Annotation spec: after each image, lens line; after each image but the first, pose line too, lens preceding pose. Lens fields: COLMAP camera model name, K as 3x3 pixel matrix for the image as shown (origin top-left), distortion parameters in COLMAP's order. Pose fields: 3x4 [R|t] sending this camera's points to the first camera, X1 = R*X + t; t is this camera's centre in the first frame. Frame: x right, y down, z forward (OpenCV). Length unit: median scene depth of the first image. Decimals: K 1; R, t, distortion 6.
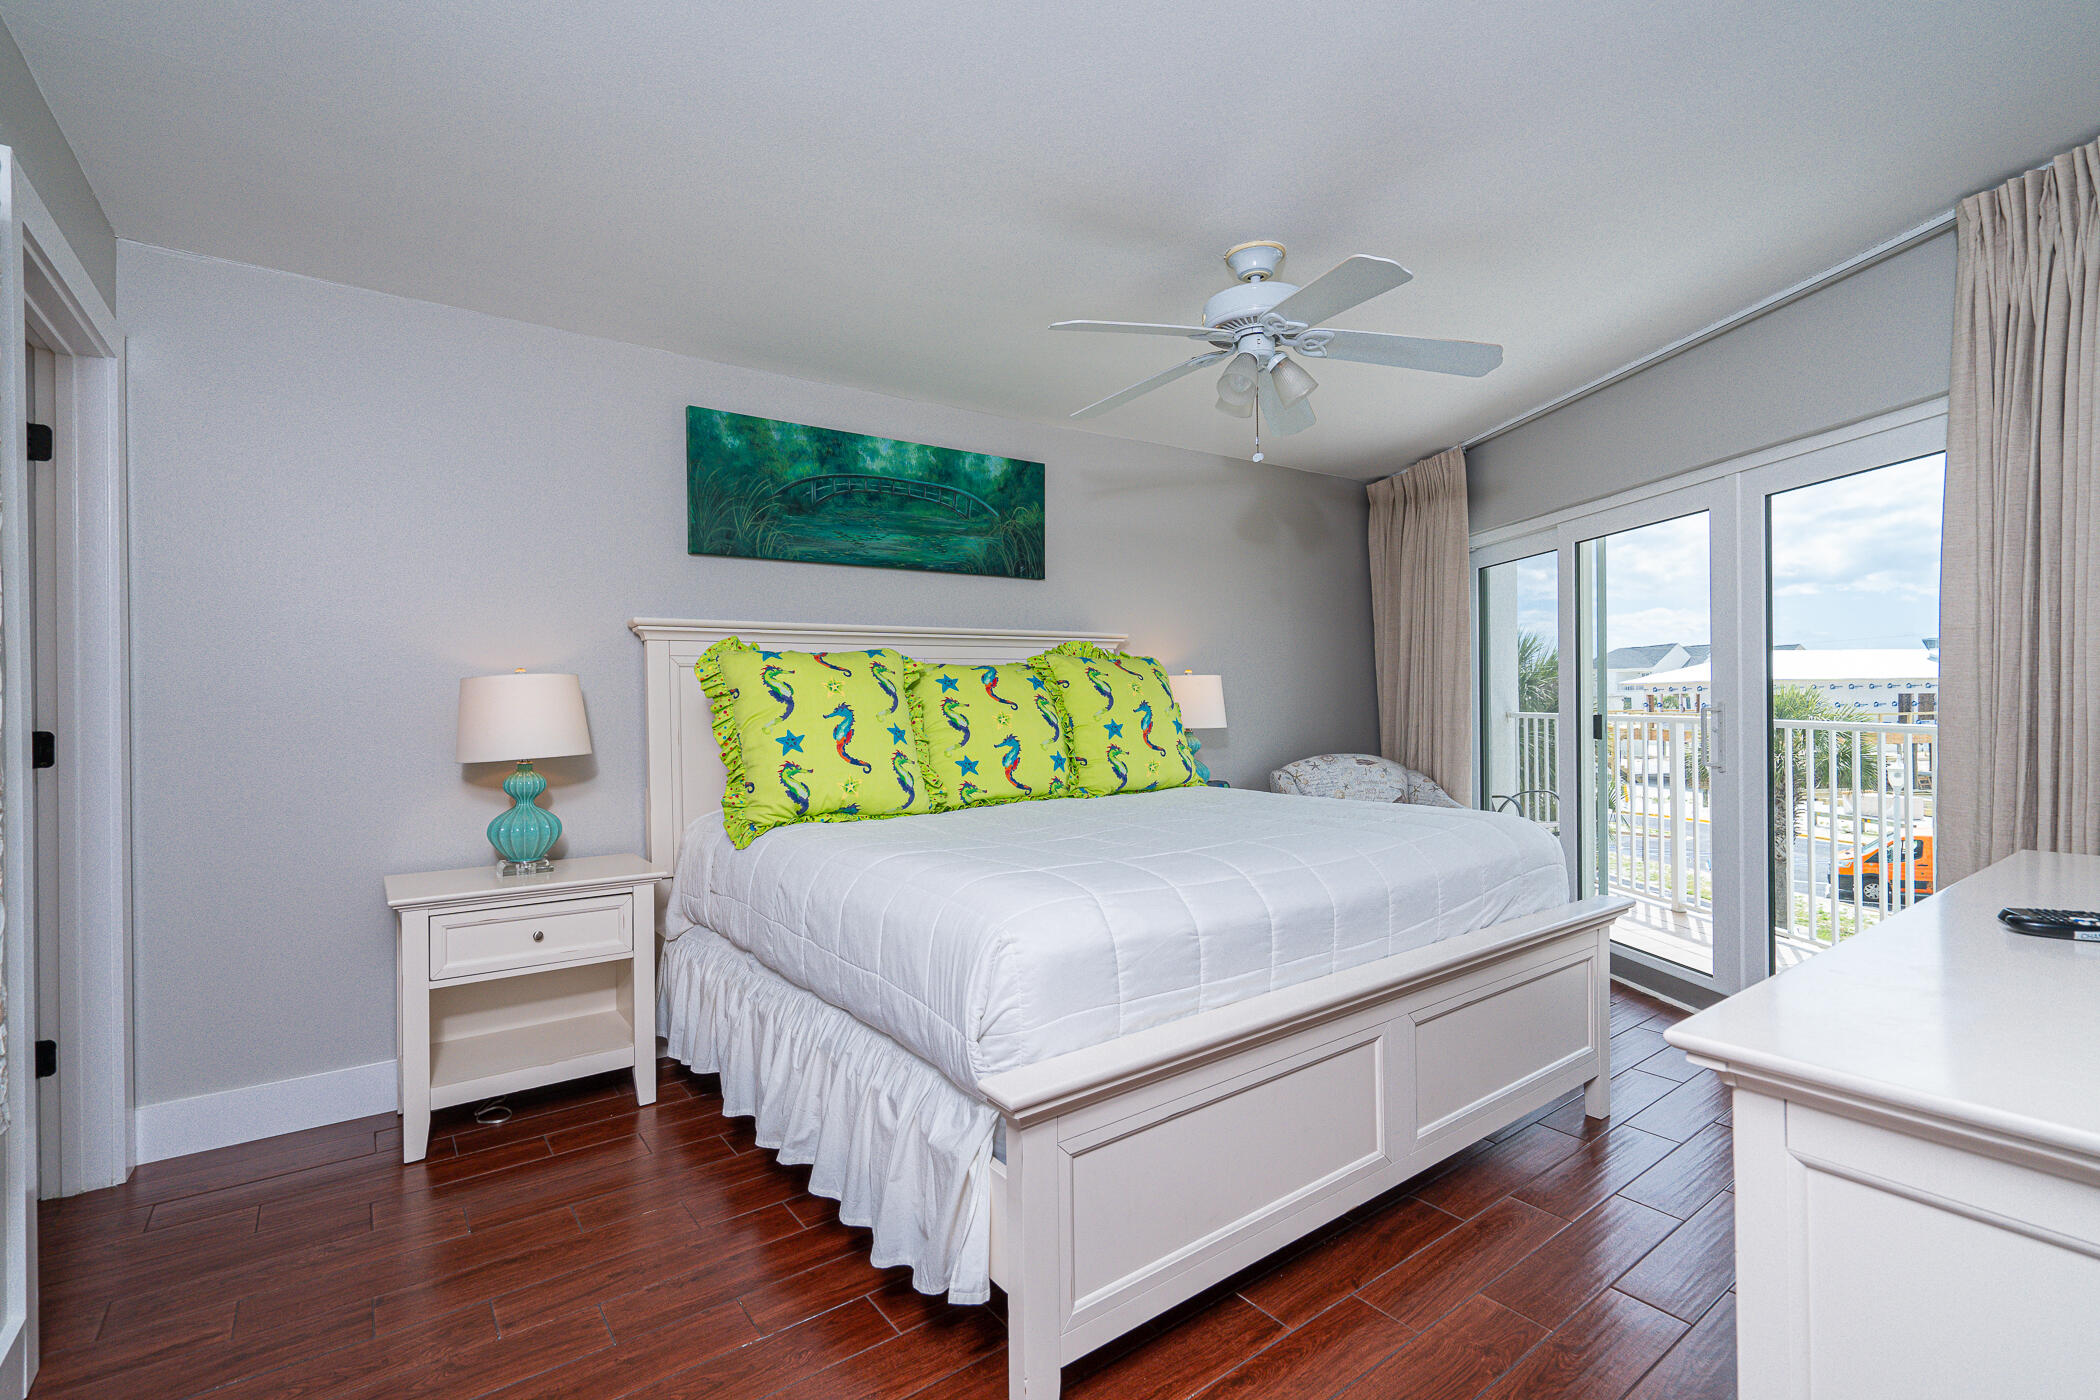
lens RADIAL K [[943.7, 0, 1050.0], [0, 943.7, 700.0], [0, 0, 1]] dist [-0.001218, 0.000666]
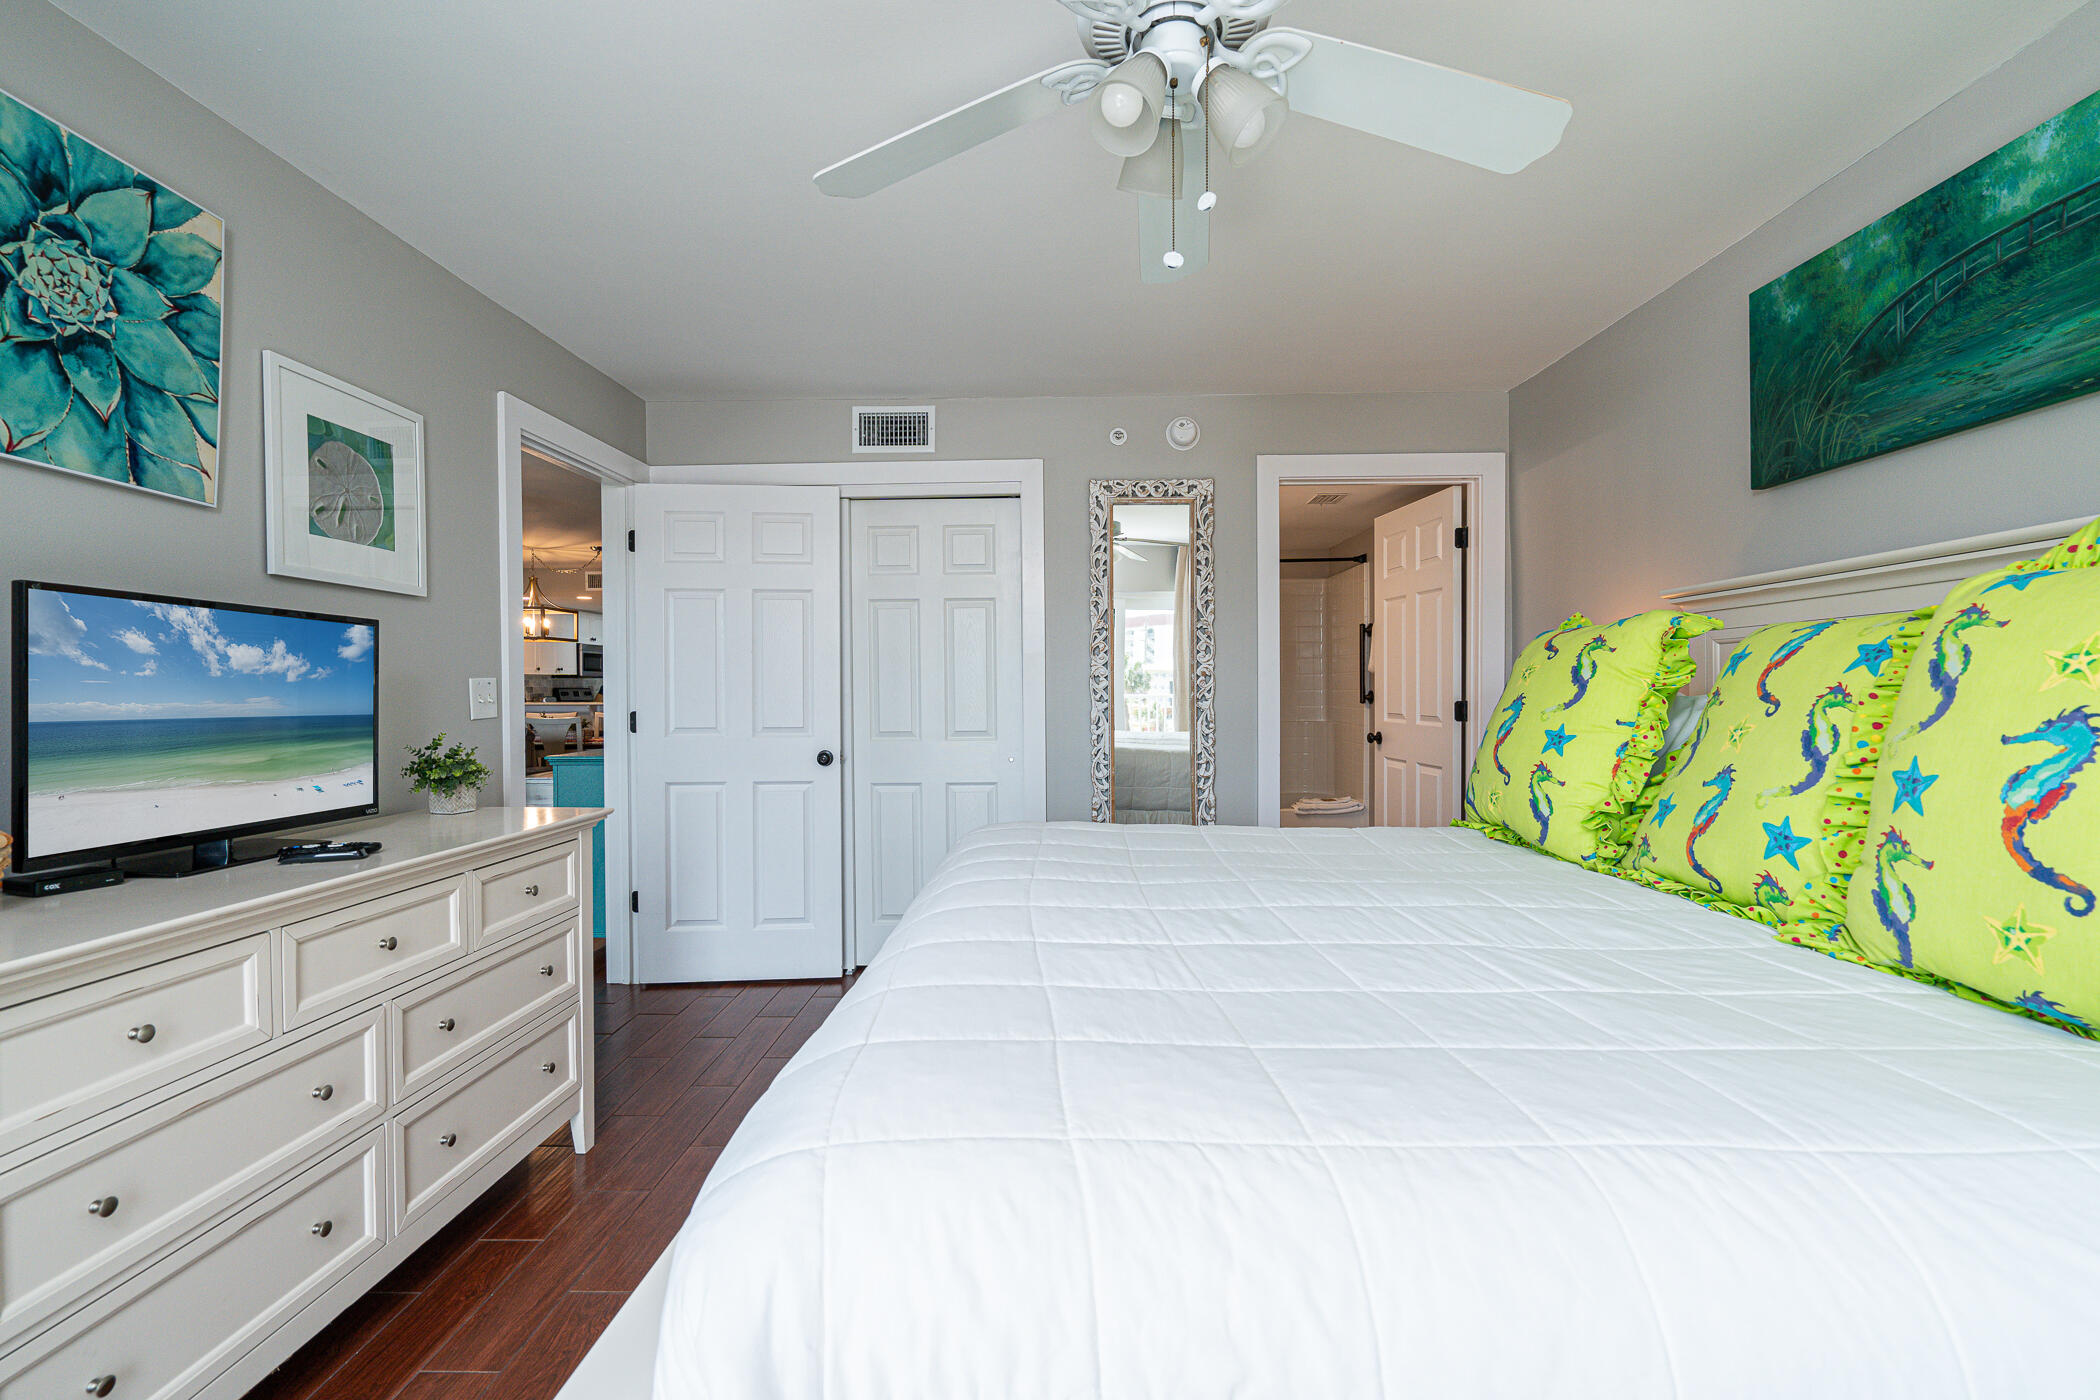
lens RADIAL K [[943.7, 0, 1050.0], [0, 943.7, 700.0], [0, 0, 1]] dist [-0.001218, 0.000666]
pose [[-0.614270, 0.023675, -0.788741, 0.530077], [0.006738, 0.999671, 0.024758, -0.010888], [0.789067, 0.009893, -0.614227, 0.970797]]
